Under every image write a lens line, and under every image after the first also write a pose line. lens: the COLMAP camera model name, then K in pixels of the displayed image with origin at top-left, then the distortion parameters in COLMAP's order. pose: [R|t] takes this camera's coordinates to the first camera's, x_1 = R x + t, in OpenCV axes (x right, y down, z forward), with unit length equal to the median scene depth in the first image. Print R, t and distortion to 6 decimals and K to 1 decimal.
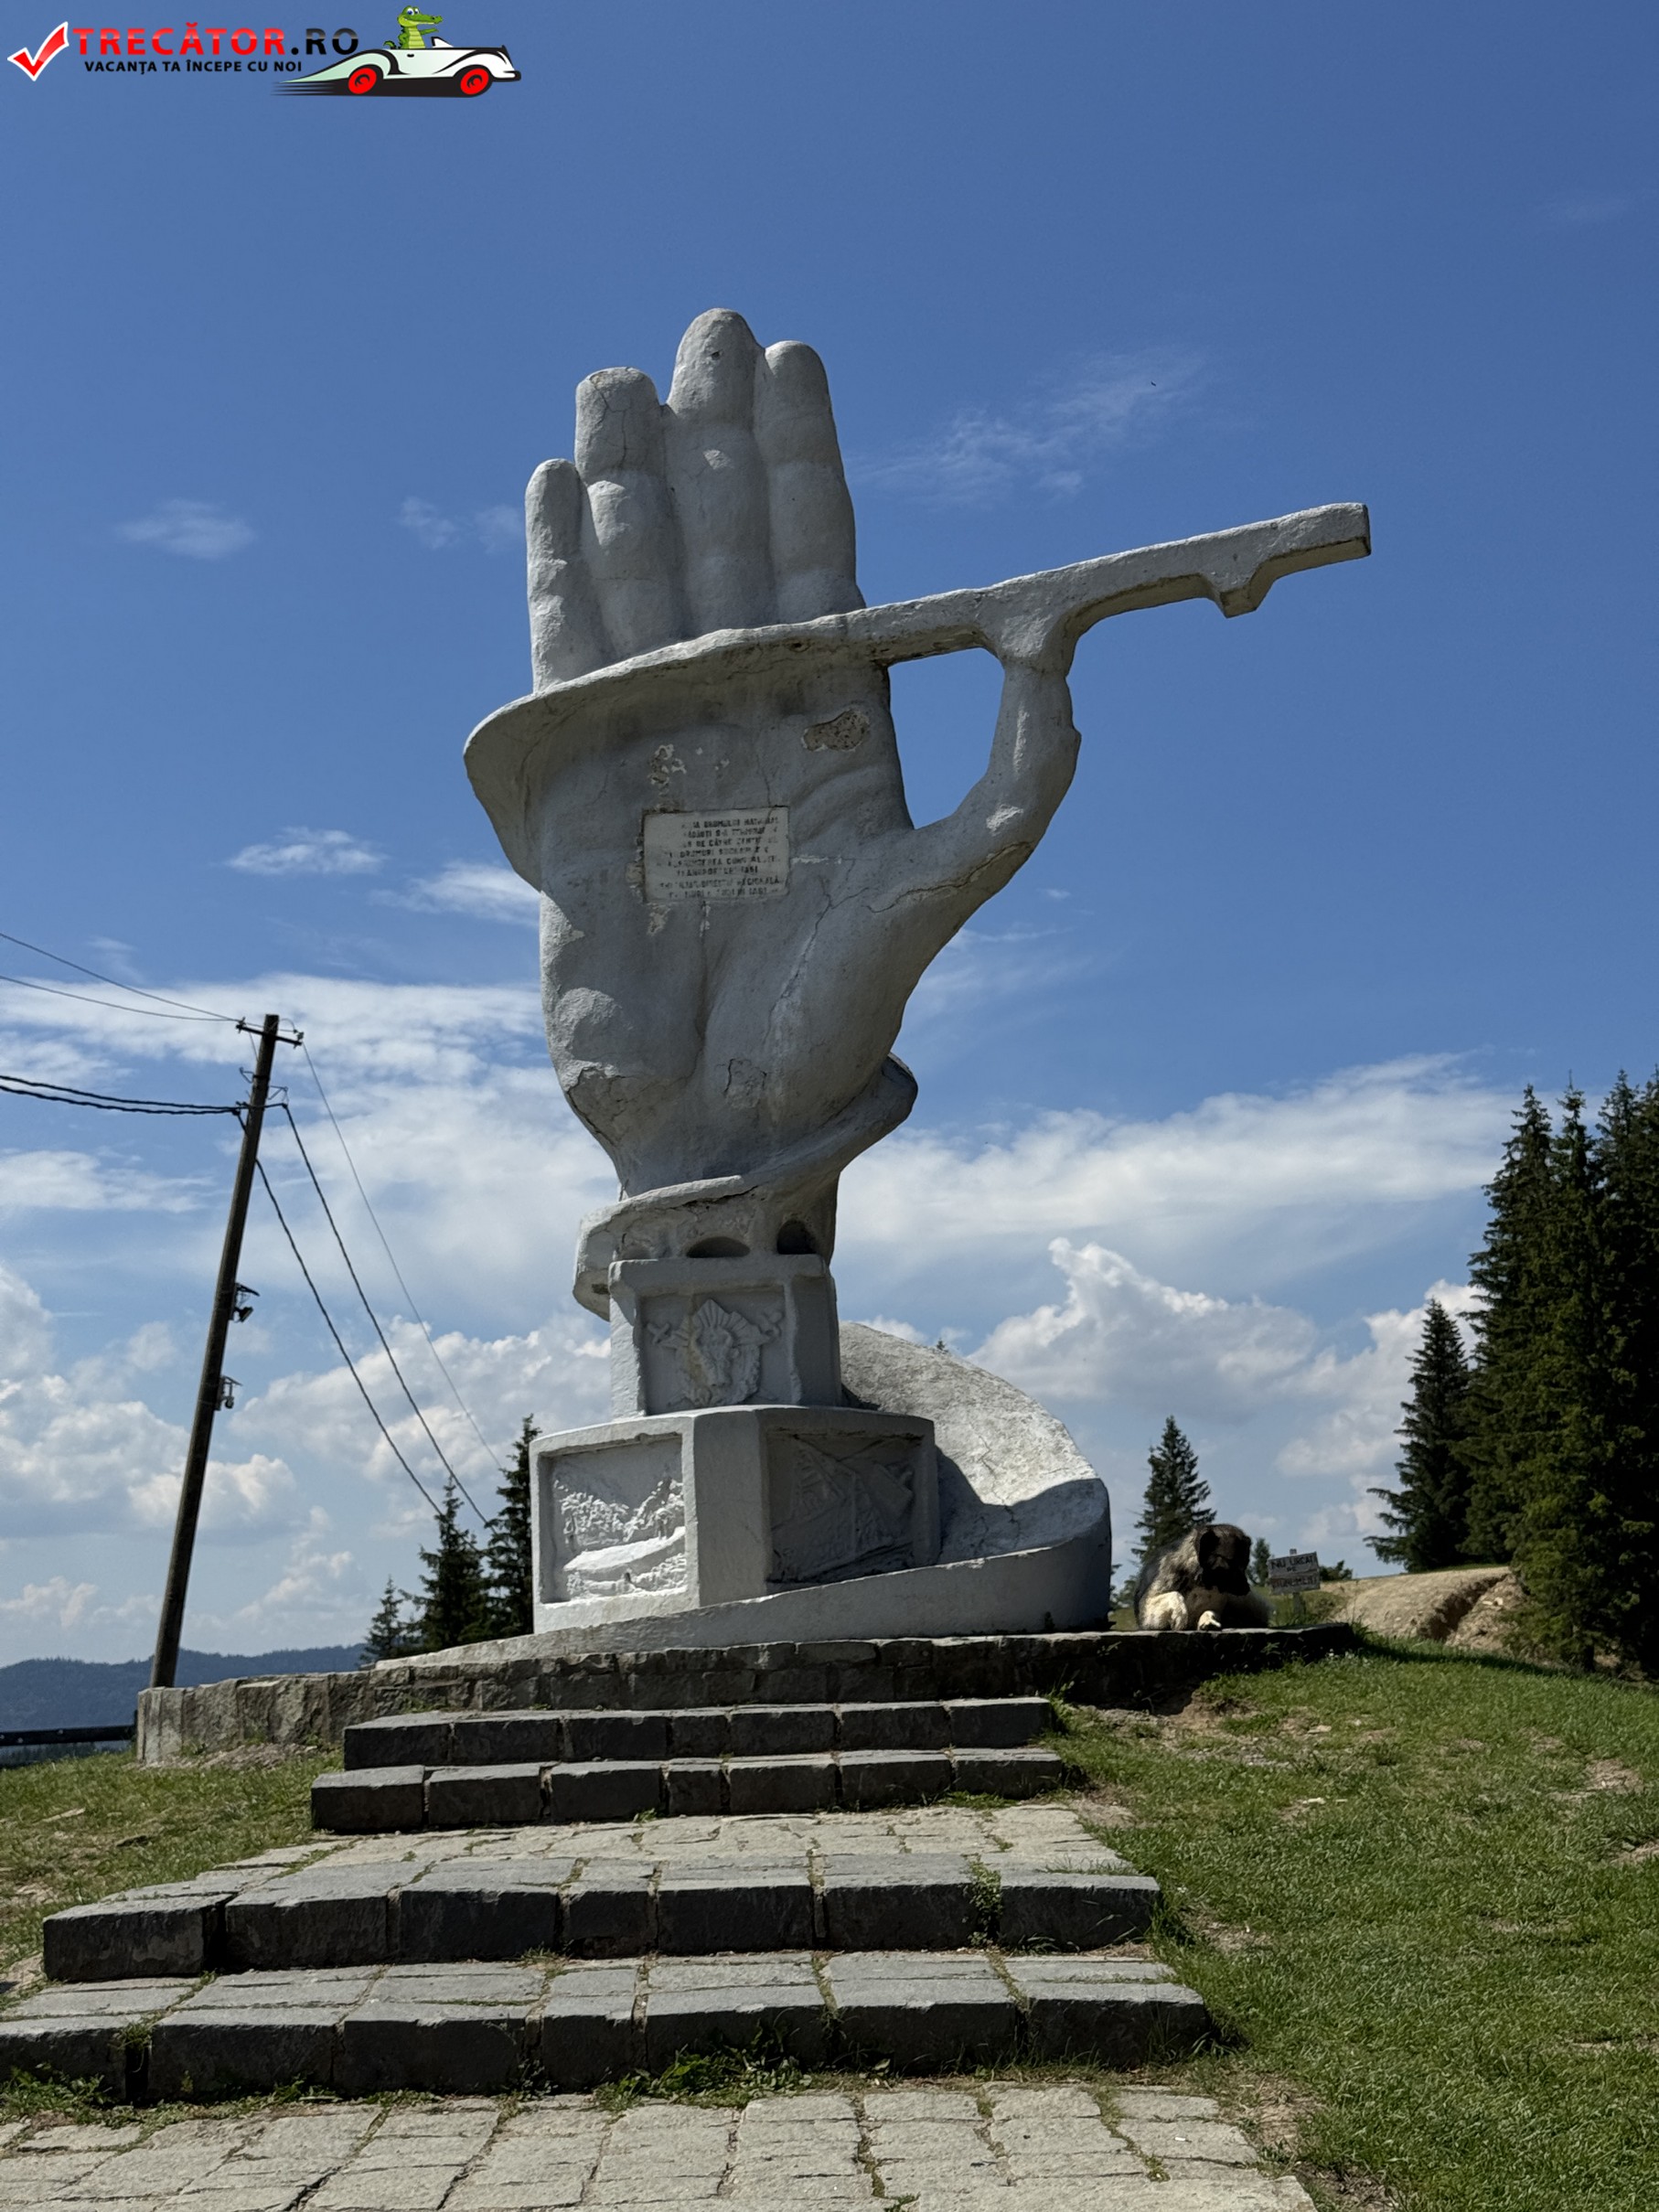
lens RADIAL K [[3131.9, 0, 832.7], [0, 3131.9, 1169.5], [0, 0, 1]] dist [0.028834, 0.016135]
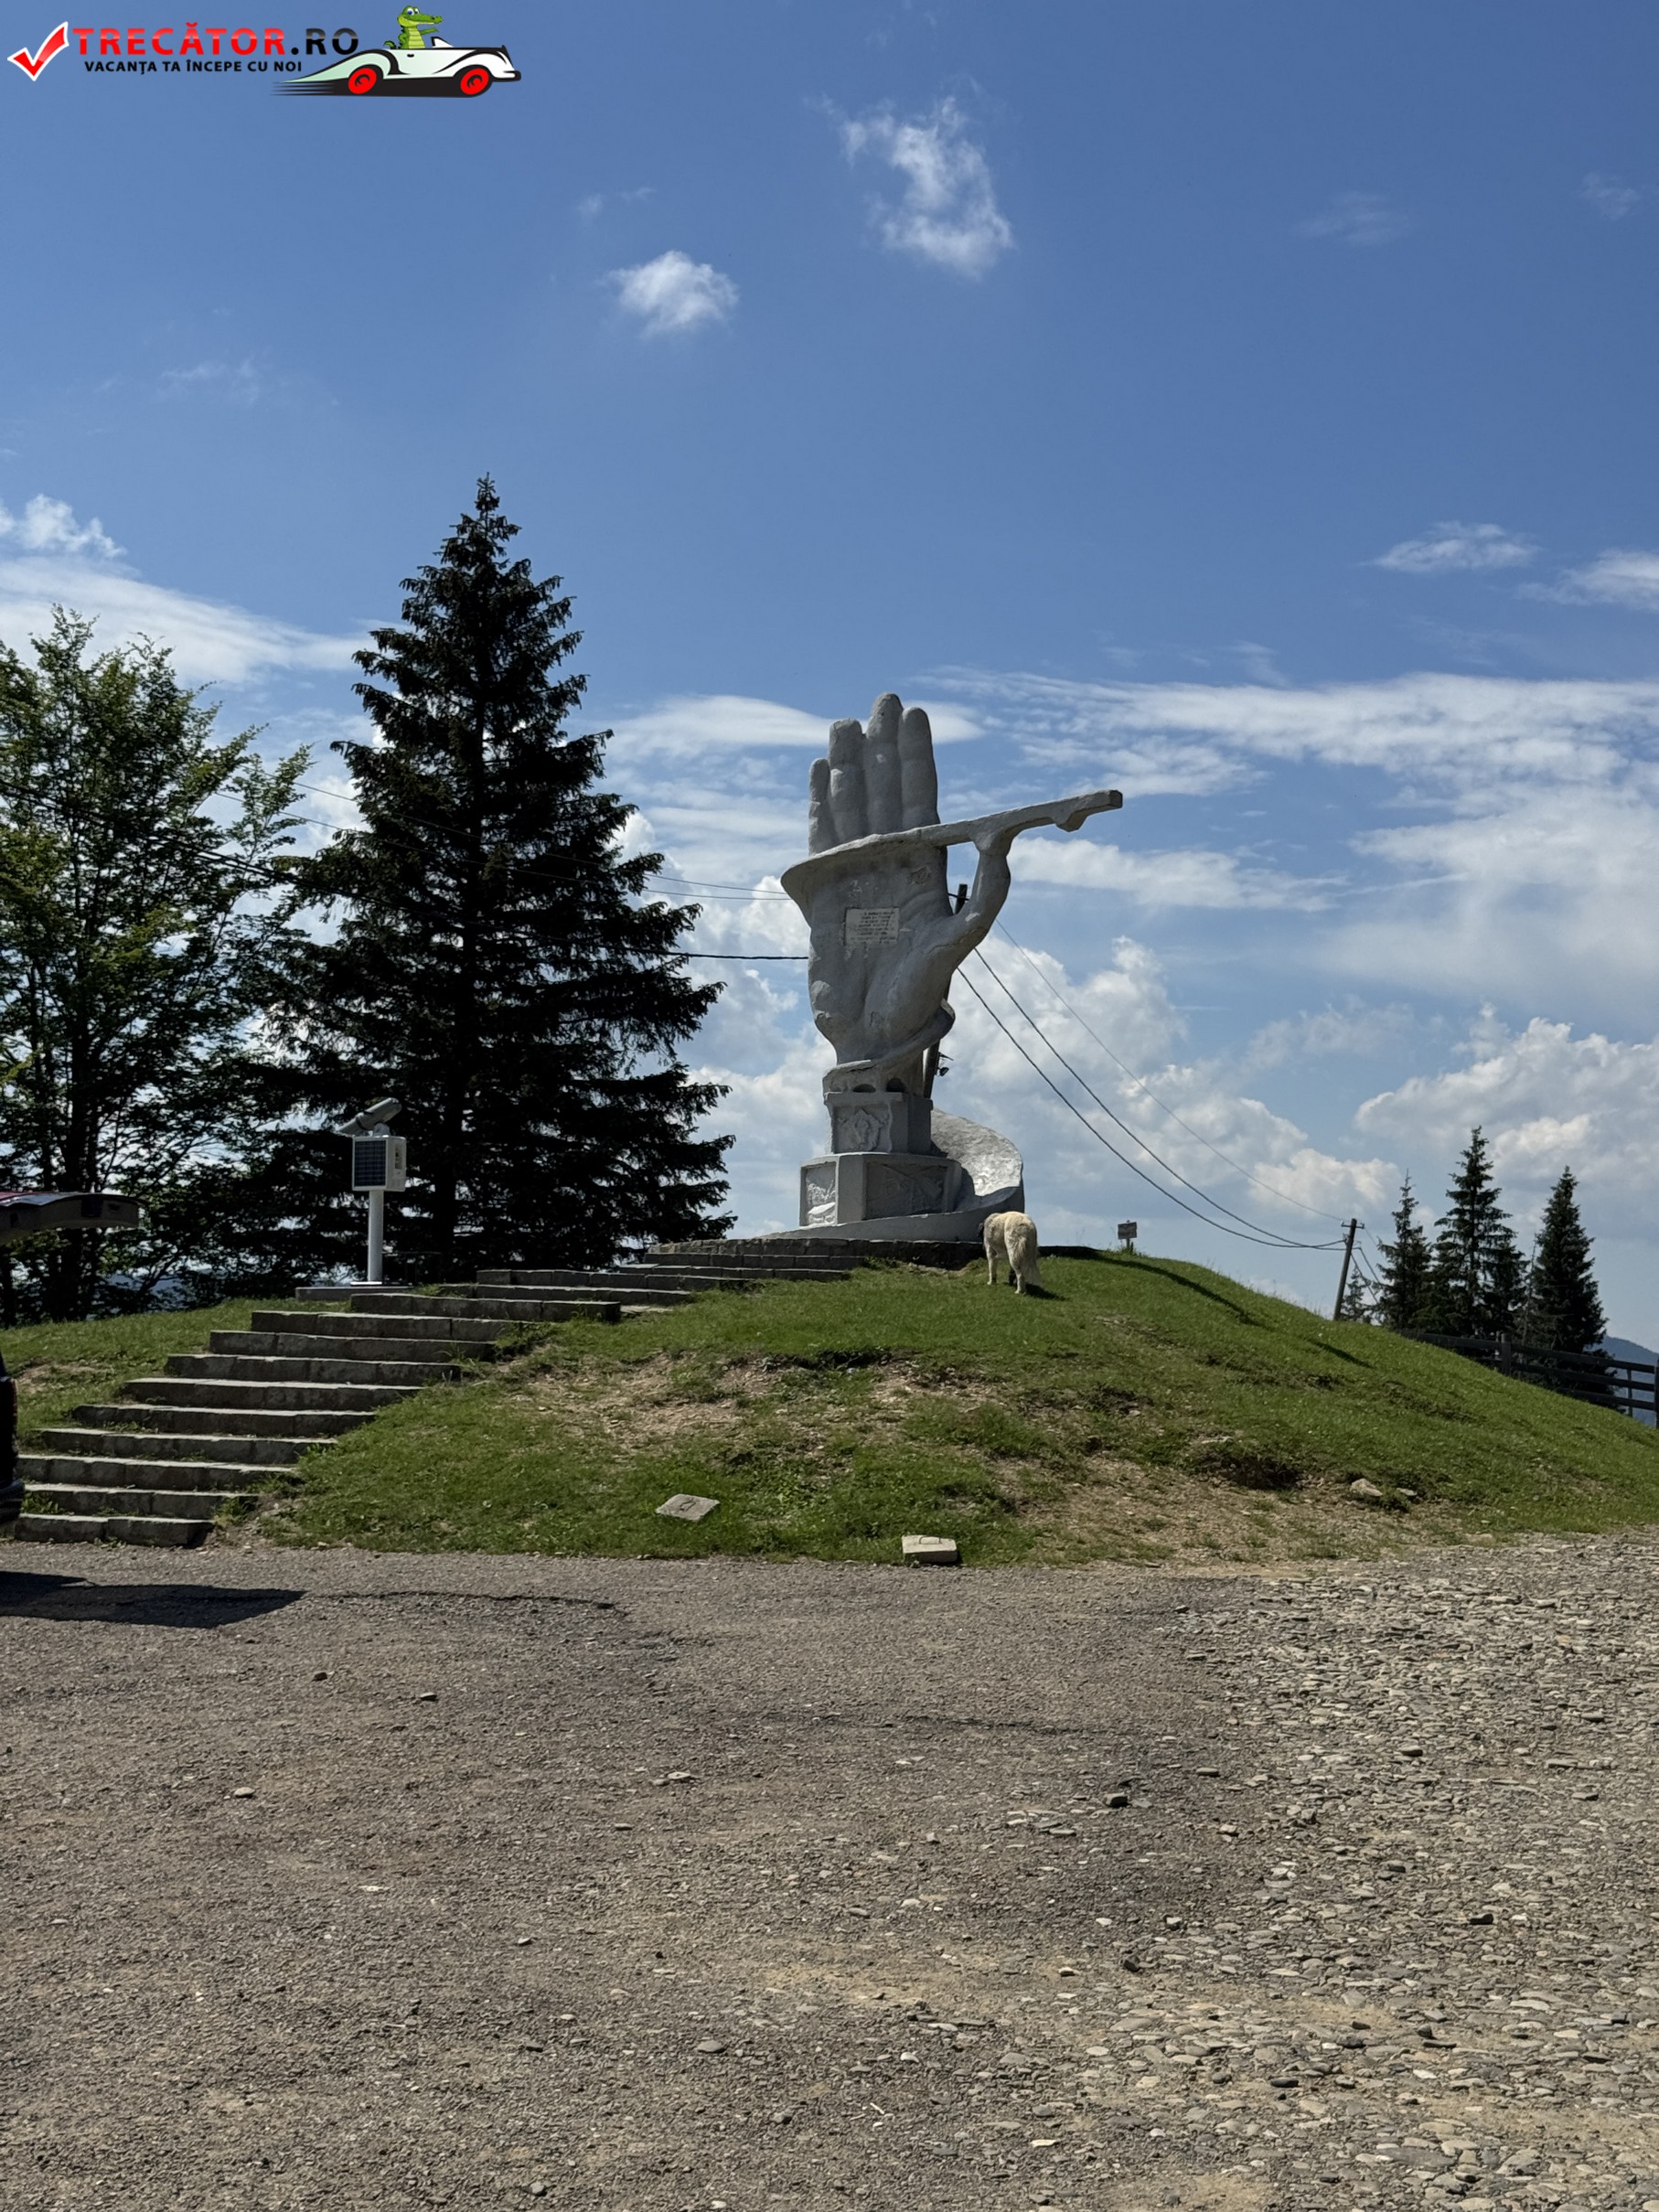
lens RADIAL K [[3131.9, 0, 832.7], [0, 3131.9, 1169.5], [0, 0, 1]] dist [0.028834, 0.016135]
pose [[0.936789, 0.037491, -0.347881, 0.791833], [-0.003763, 0.995265, 0.097126, -0.149318], [0.349875, -0.089677, 0.932494, -1.306074]]
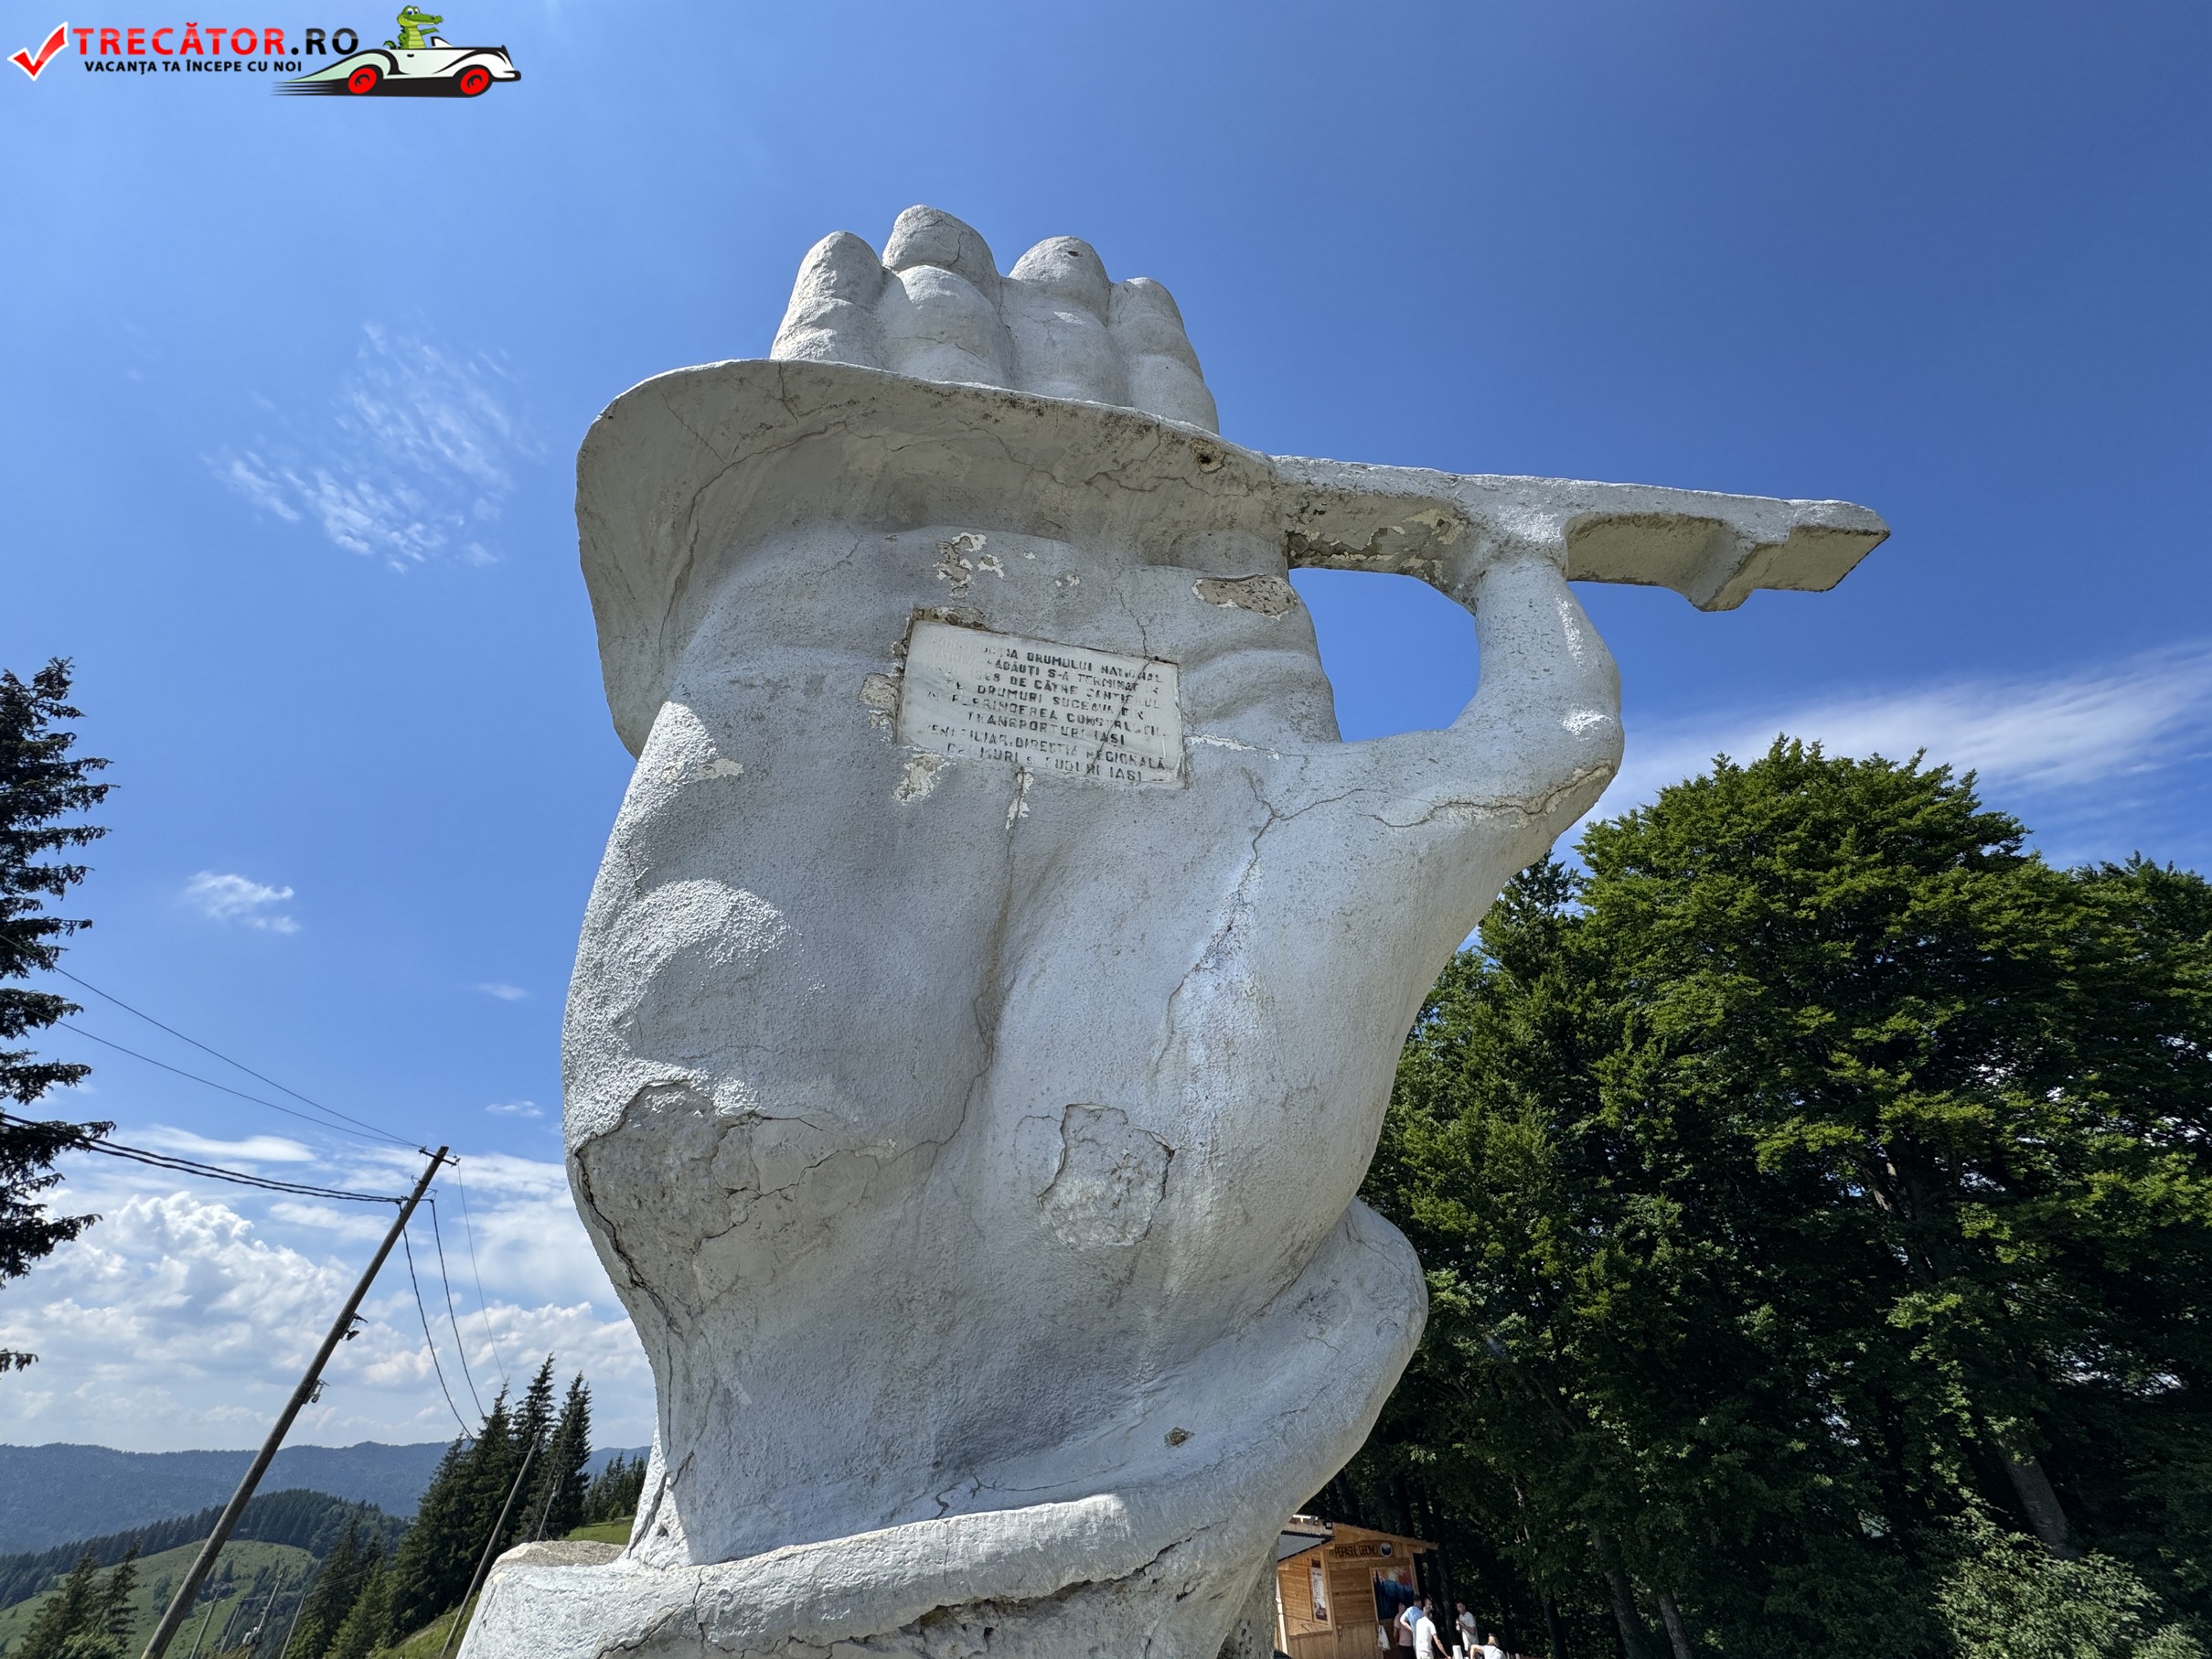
lens RADIAL K [[884.5, 0, 1103.0], [0, 884.5, 823.3], [0, 0, 1]] dist [-0.005316, 0.000299]
pose [[0.922904, 0.229599, 0.309084, -0.069624], [-0.066819, 0.886078, -0.458694, -0.015952], [-0.379188, 0.402678, 0.833107, 0.883475]]
